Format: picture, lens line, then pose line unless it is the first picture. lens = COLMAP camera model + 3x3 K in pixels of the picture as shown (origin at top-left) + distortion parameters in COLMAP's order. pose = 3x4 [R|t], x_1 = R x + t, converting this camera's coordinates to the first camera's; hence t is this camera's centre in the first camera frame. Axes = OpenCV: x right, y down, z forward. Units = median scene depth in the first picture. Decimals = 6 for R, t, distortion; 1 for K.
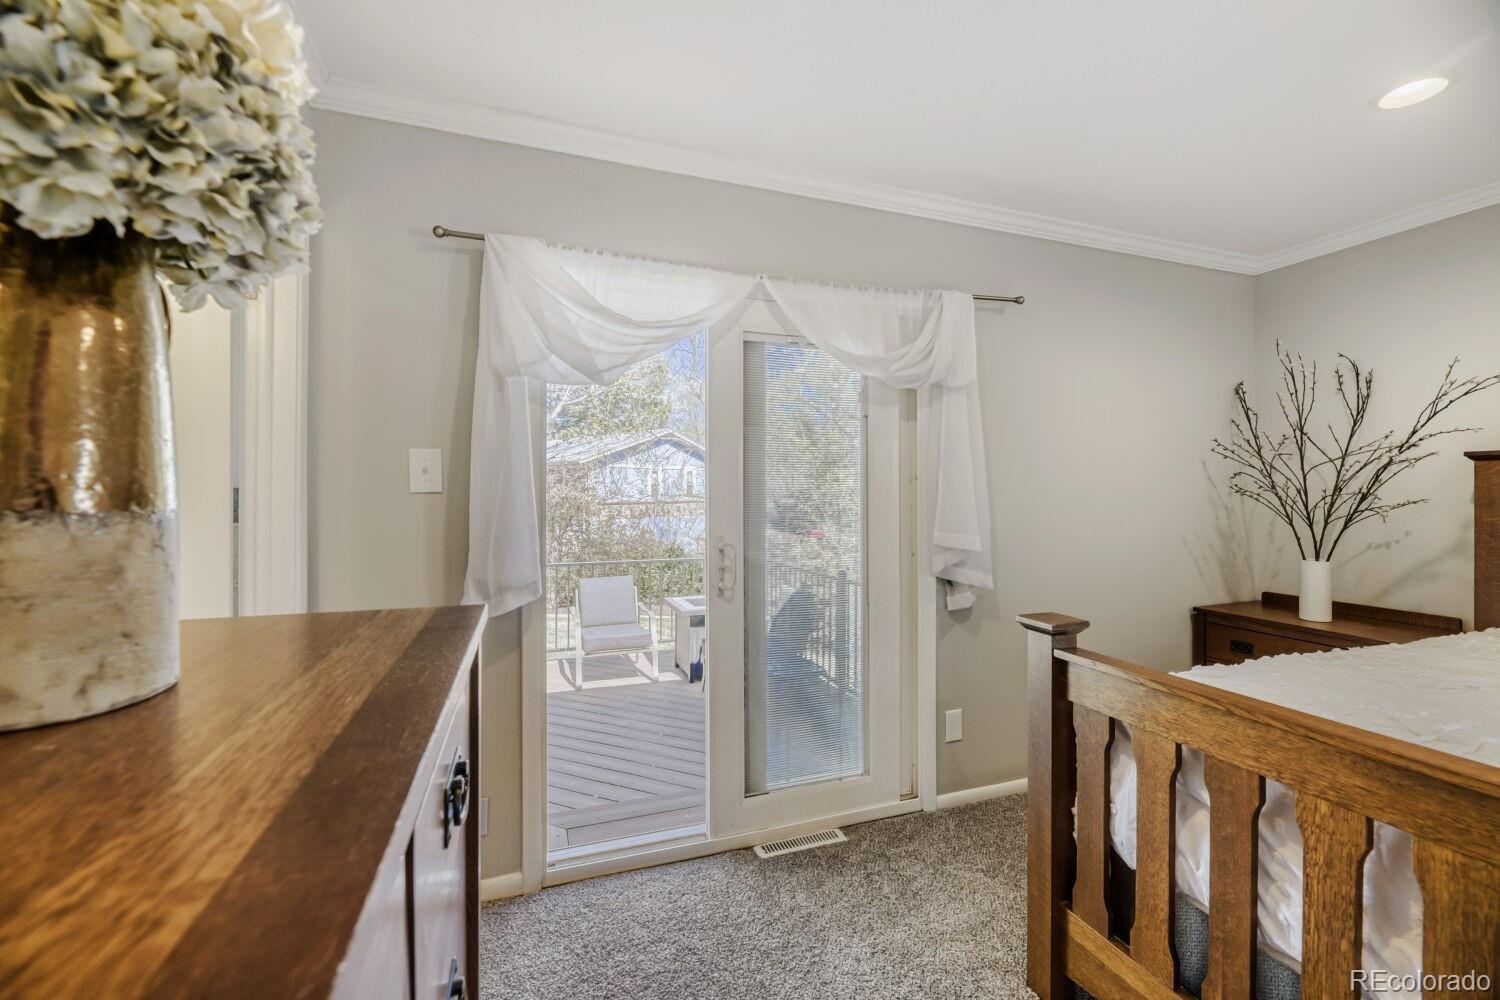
lens RADIAL K [[608.4, 0, 753.1], [0, 608.4, 492.8], [0, 0, 1]] dist [0.008847, -0.001544]
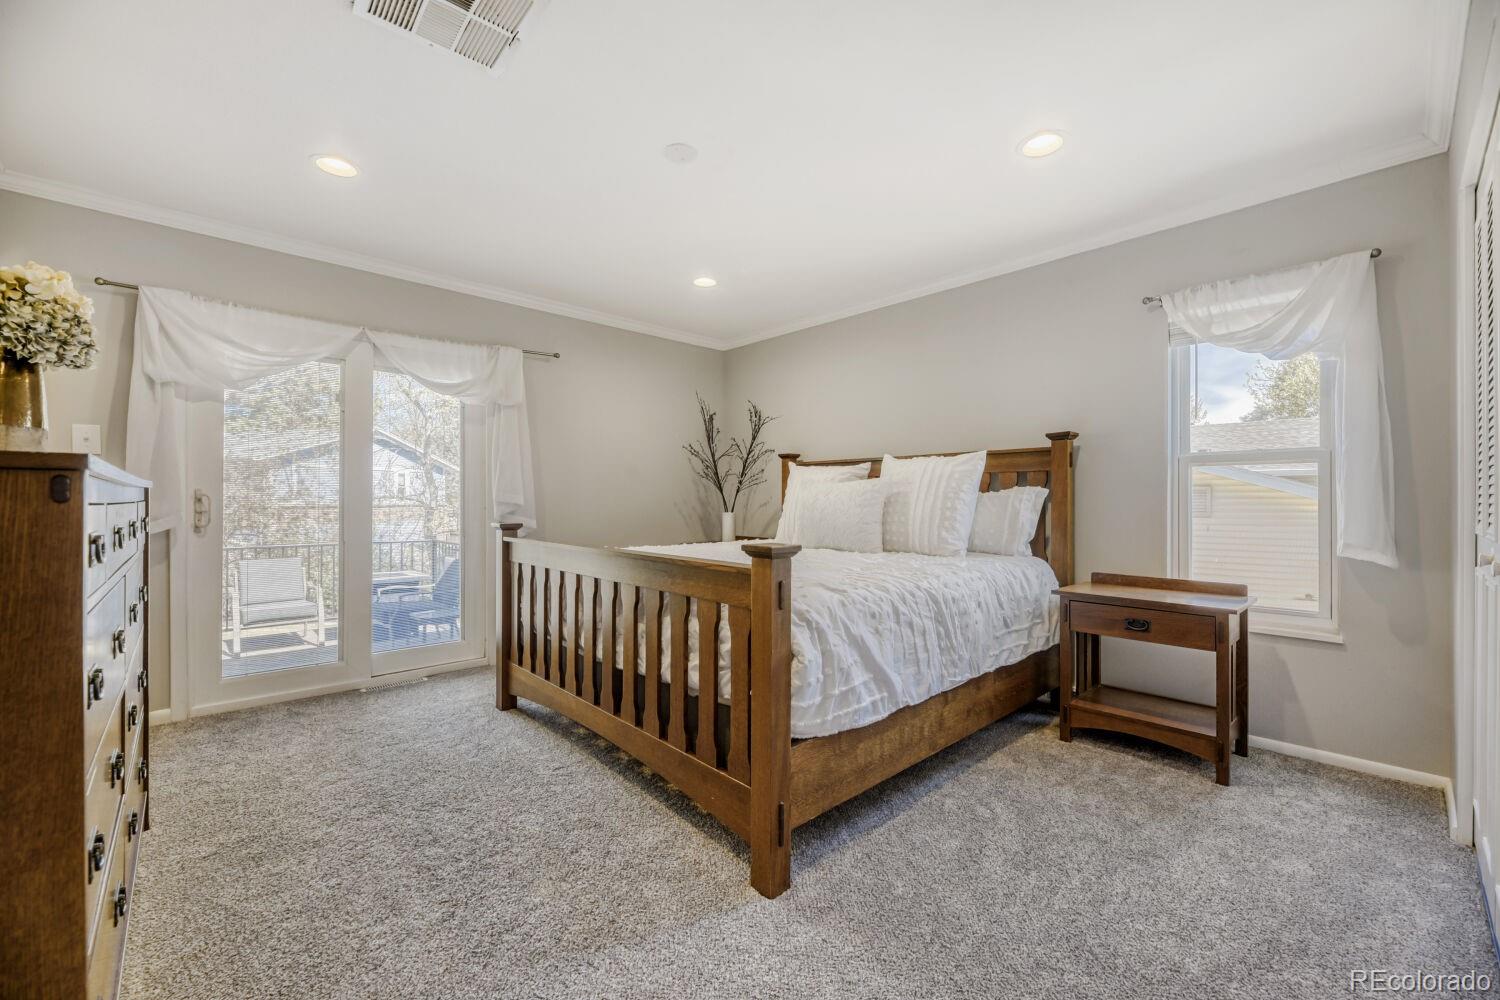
lens RADIAL K [[608.4, 0, 743.0], [0, 608.4, 500.9], [0, 0, 1]] dist [0.008847, -0.001544]
pose [[0.925341, 0.003023, 0.379123, 0.316321], [-0.002124, 0.999994, -0.002789, 0.095754], [-0.379129, 0.001775, 0.925342, -0.828060]]
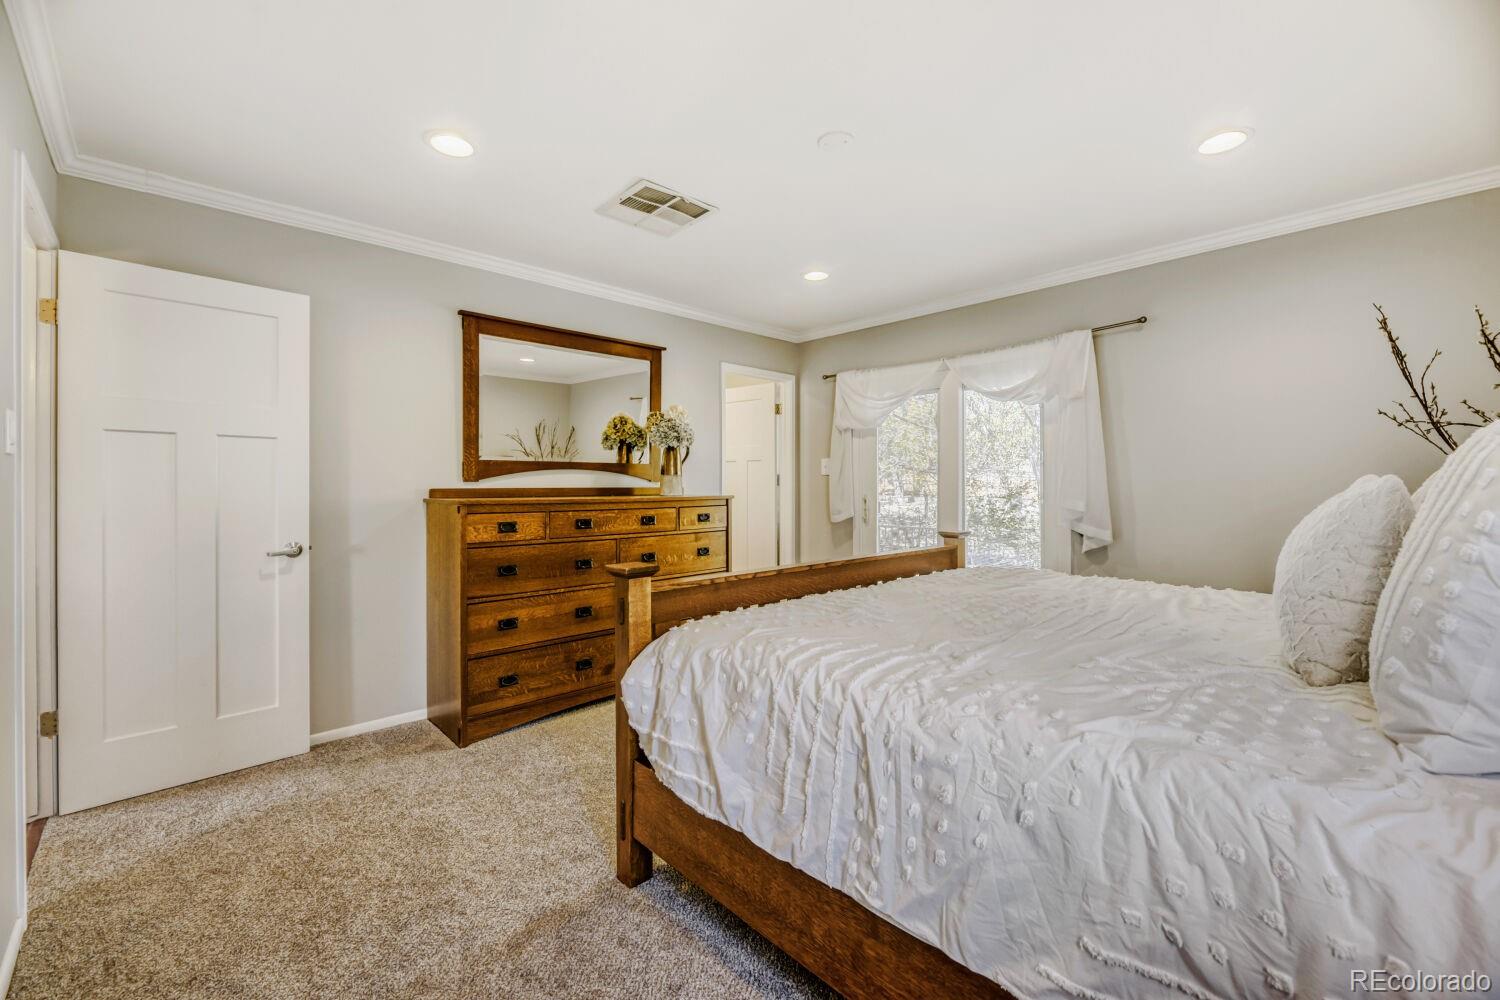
lens RADIAL K [[608.4, 0, 756.2], [0, 608.4, 490.5], [0, 0, 1]] dist [0.008847, -0.001544]
pose [[0.414863, -0.001727, -0.909882, 1.451648], [-0.002427, 0.999993, -0.003005, 0.058826], [0.909881, 0.003455, 0.414855, -0.316581]]
